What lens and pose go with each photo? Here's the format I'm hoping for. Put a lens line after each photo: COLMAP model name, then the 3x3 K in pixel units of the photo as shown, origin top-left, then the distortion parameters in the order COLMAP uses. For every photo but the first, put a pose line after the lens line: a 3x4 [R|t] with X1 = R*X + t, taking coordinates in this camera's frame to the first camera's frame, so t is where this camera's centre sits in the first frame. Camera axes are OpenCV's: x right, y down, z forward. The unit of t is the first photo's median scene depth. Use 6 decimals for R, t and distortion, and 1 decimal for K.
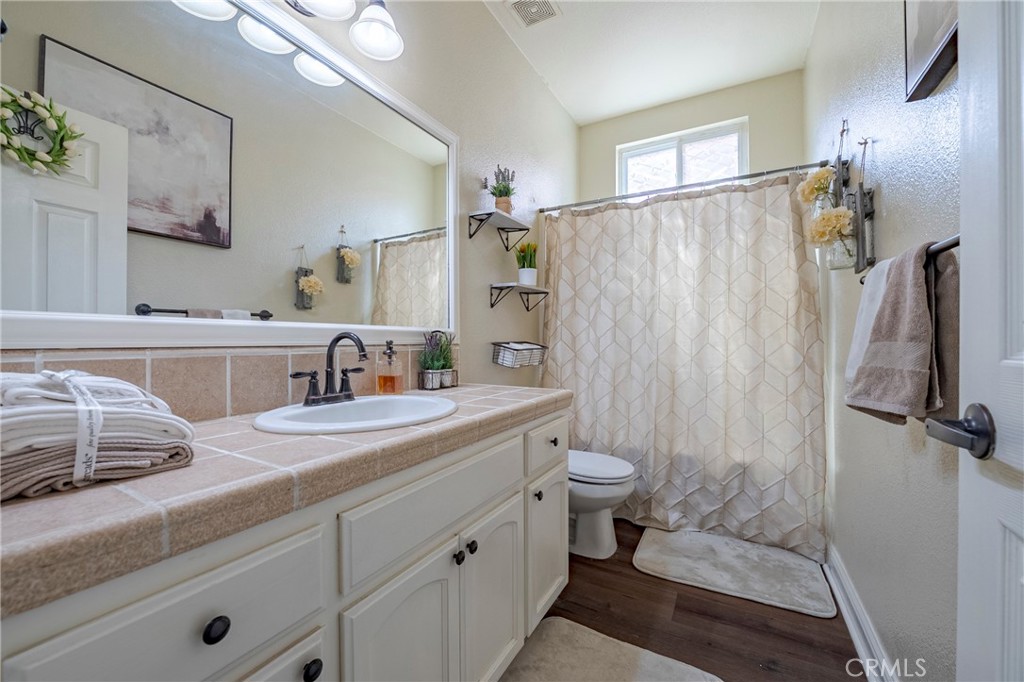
lens RADIAL K [[408.1, 0, 512.6], [0, 408.1, 339.1], [0, 0, 1]] dist [-0.011173, 0.000556]
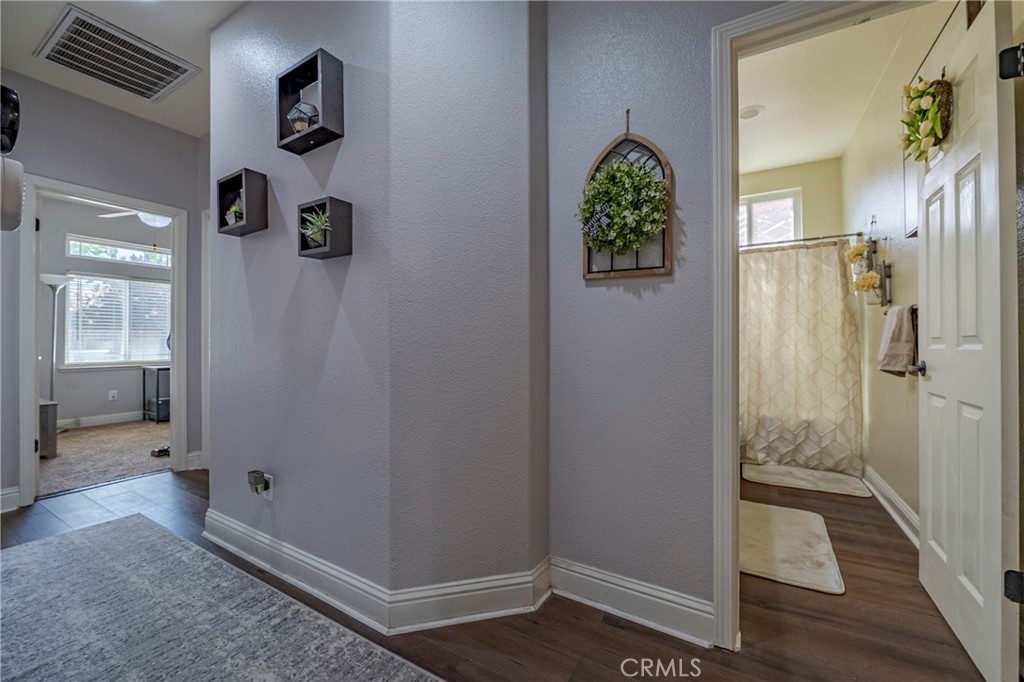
lens RADIAL K [[408.1, 0, 512.6], [0, 408.1, 339.1], [0, 0, 1]] dist [-0.011173, 0.000556]
pose [[0.999715, -0.002761, -0.023692, -0.569843], [0.002581, 0.999968, -0.007635, -0.001233], [0.023713, 0.007572, 0.999690, -0.637578]]
